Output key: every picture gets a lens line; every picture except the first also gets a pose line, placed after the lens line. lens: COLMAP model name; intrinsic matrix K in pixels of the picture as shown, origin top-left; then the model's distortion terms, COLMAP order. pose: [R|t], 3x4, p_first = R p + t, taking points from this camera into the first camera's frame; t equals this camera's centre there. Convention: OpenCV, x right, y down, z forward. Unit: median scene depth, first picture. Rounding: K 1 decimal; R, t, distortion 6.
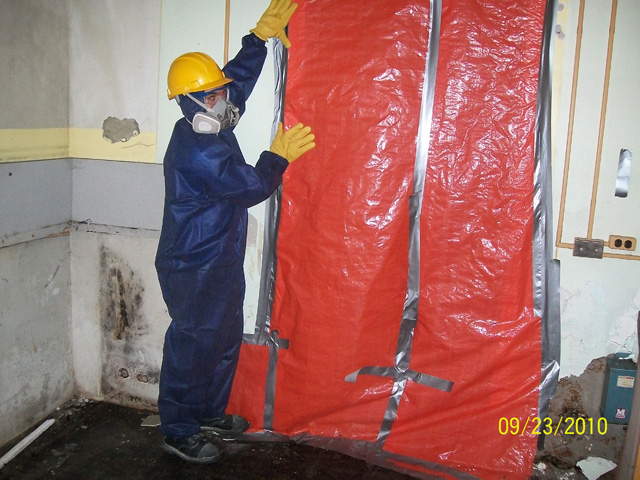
lens RADIAL K [[677.0, 0, 321.3], [0, 677.0, 238.5], [0, 0, 1]] dist [-0.150320, 0.000000]
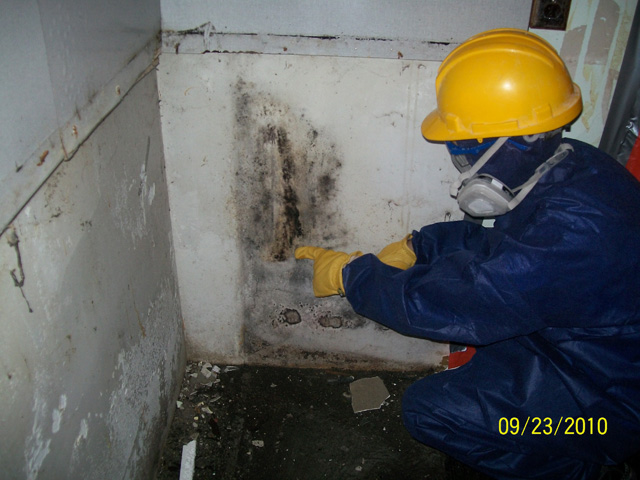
lens RADIAL K [[677.0, 0, 318.1], [0, 677.0, 245.1], [0, 0, 1]] dist [-0.150320, 0.000000]
pose [[0.979446, -0.130960, 0.153412, -0.356619], [0.065325, 0.925523, 0.373014, -0.050635], [-0.190836, -0.355325, 0.915055, 0.530725]]
